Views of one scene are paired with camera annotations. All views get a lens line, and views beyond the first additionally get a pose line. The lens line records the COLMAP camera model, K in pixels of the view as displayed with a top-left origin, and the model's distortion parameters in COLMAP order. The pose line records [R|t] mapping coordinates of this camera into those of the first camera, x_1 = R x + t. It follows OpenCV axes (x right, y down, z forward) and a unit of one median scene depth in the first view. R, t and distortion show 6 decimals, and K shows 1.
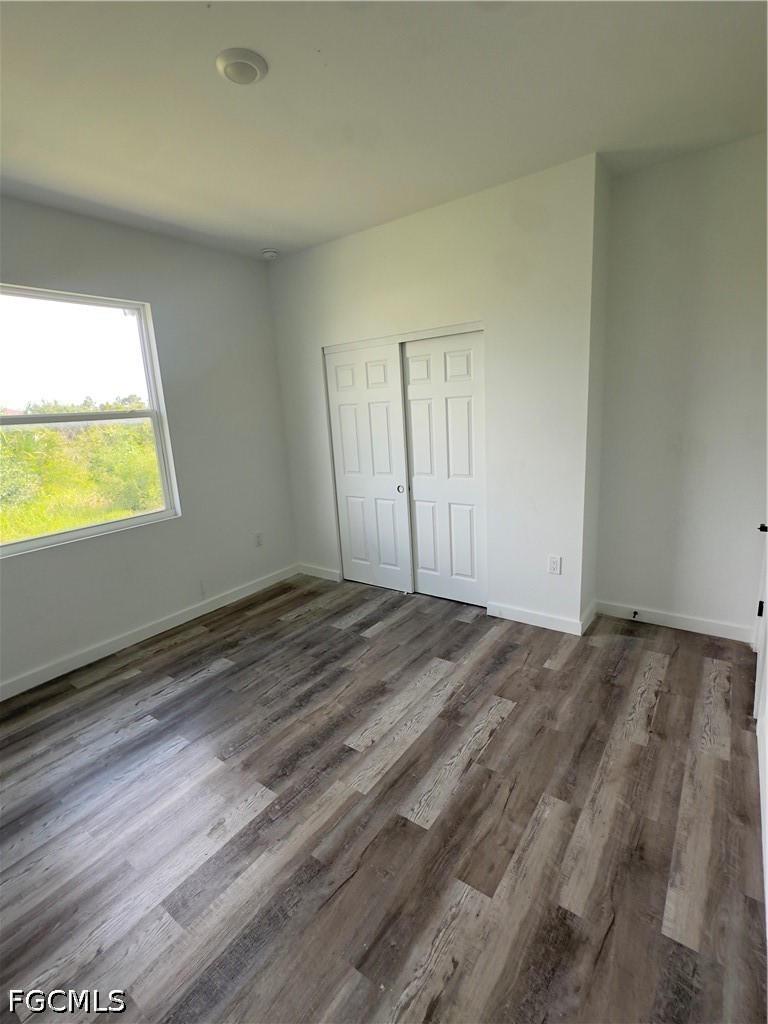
lens RADIAL K [[474.8, 0, 381.4], [0, 474.8, 514.4], [0, 0, 1]] dist [-0.002415, -0.000270]
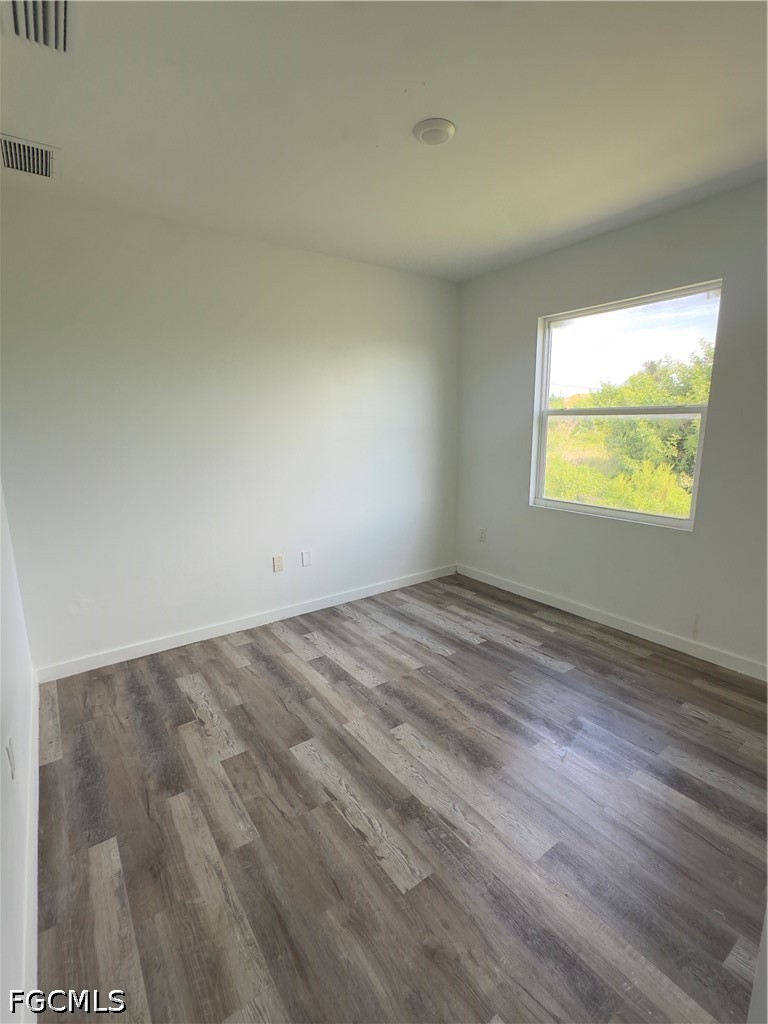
lens RADIAL K [[474.8, 0, 382.3], [0, 474.8, 512.2], [0, 0, 1]] dist [-0.002415, -0.000270]
pose [[-0.312920, 0.240913, -0.918718, 0.777912], [-0.178132, 0.935245, 0.305919, -0.281830], [0.932926, 0.259381, -0.249743, 1.027391]]
